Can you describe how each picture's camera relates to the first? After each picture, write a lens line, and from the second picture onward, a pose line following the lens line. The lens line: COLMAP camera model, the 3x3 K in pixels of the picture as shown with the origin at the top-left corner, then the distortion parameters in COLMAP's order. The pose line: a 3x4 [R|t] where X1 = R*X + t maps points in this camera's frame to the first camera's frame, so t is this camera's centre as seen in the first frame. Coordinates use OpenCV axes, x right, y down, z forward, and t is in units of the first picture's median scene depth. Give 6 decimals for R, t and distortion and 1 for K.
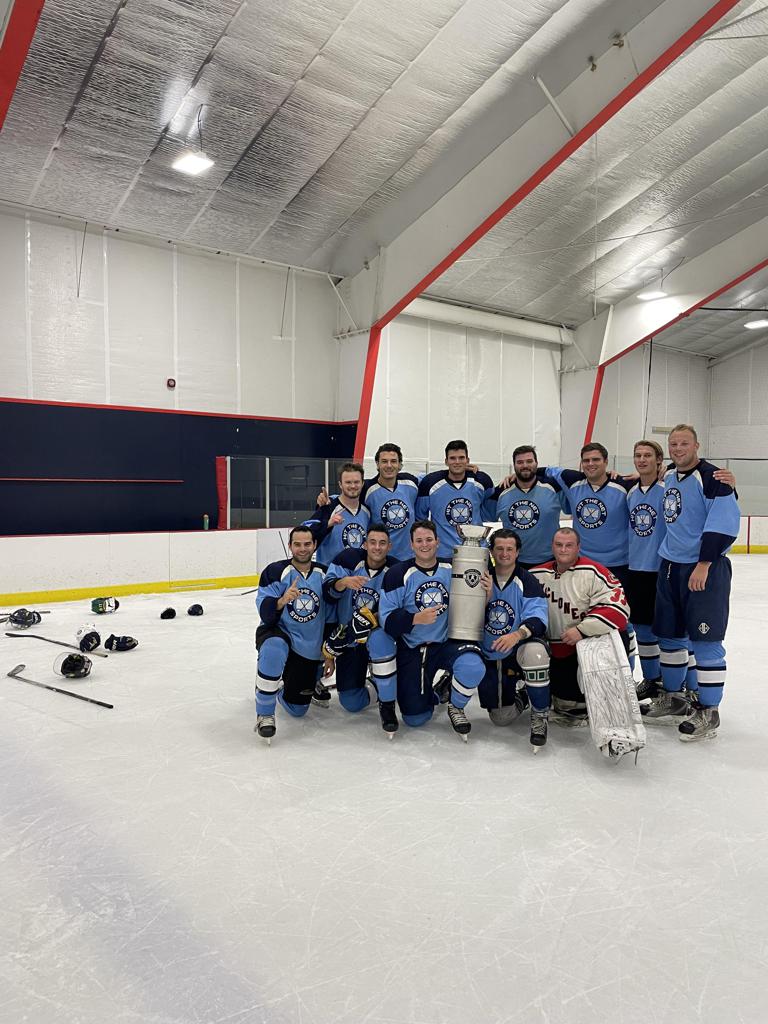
lens RADIAL K [[787.4, 0, 381.7], [0, 787.4, 515.0], [0, 0, 1]] dist [-0.001570, -0.006432]
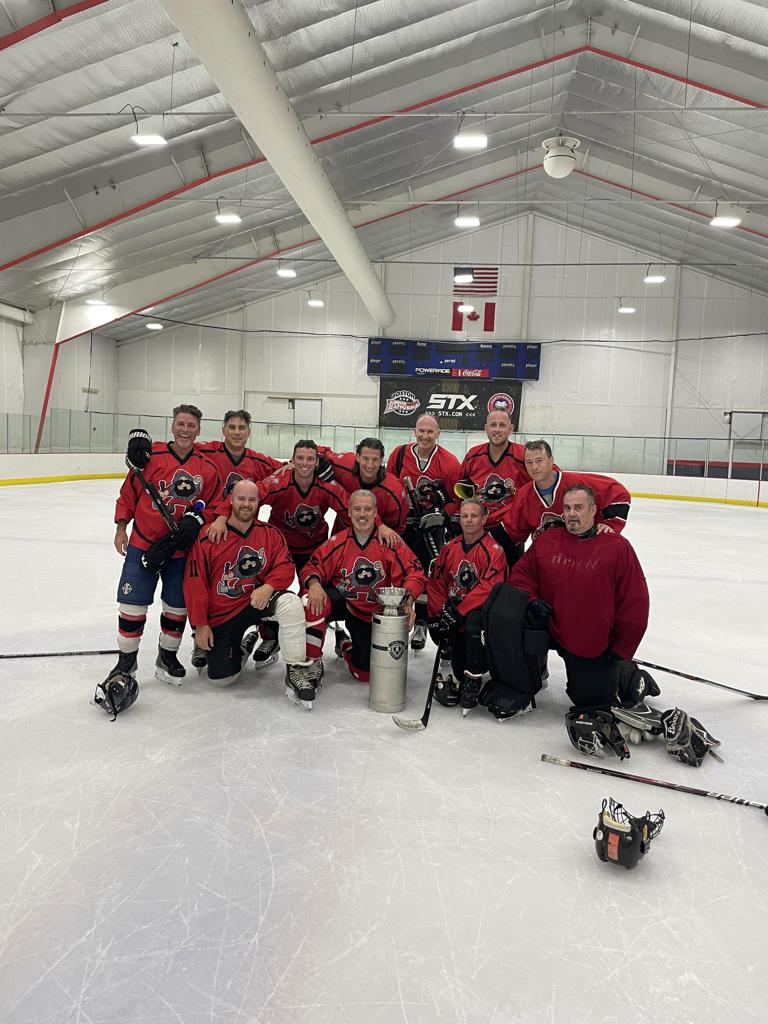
lens RADIAL K [[787.4, 0, 402.9], [0, 787.4, 519.0], [0, 0, 1]] dist [-0.001570, -0.006432]
pose [[0.681876, -0.037715, 0.730495, -0.366743], [-0.024857, 0.996898, 0.074672, 0.004778], [-0.731046, -0.069075, 0.678823, -0.472119]]
